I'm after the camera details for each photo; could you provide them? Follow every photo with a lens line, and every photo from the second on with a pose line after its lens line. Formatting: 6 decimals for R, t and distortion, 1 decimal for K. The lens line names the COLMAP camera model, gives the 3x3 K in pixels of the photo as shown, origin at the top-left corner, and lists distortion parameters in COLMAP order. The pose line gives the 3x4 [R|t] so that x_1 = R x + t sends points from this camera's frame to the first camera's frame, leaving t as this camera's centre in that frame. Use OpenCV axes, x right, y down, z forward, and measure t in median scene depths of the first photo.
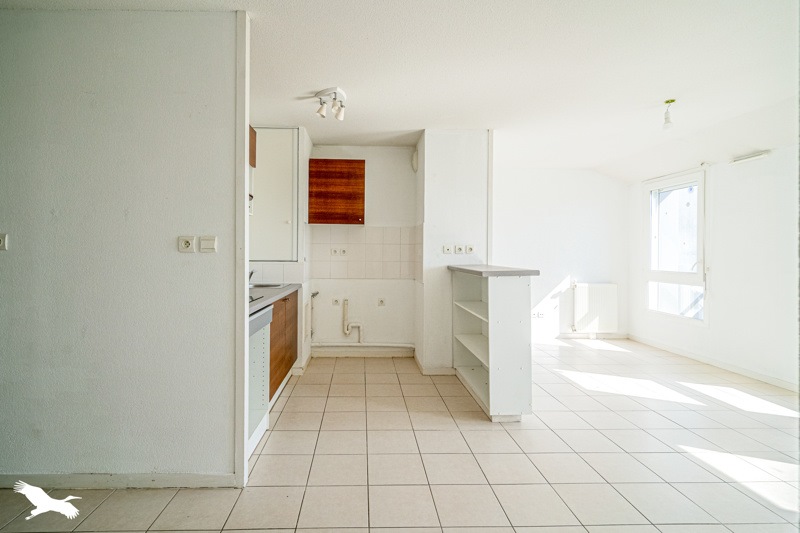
lens RADIAL K [[396.6, 0, 413.4], [0, 396.6, 256.4], [0, 0, 1]] dist [0.003955, 0.000567]
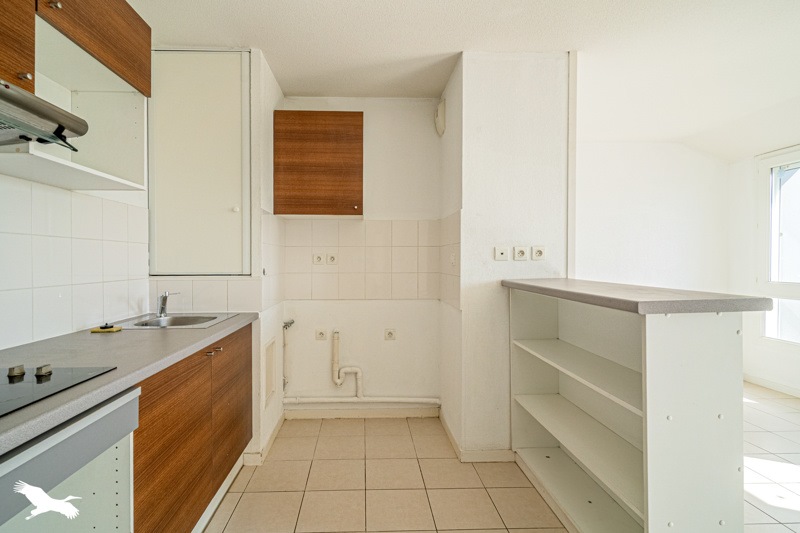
lens RADIAL K [[396.6, 0, 399.4], [0, 396.6, 262.5], [0, 0, 1]] dist [0.003955, 0.000567]
pose [[0.999242, -0.007464, -0.038204, -0.042894], [0.007371, 0.999969, -0.002588, -0.003163], [0.038222, 0.002304, 0.999267, 0.381848]]
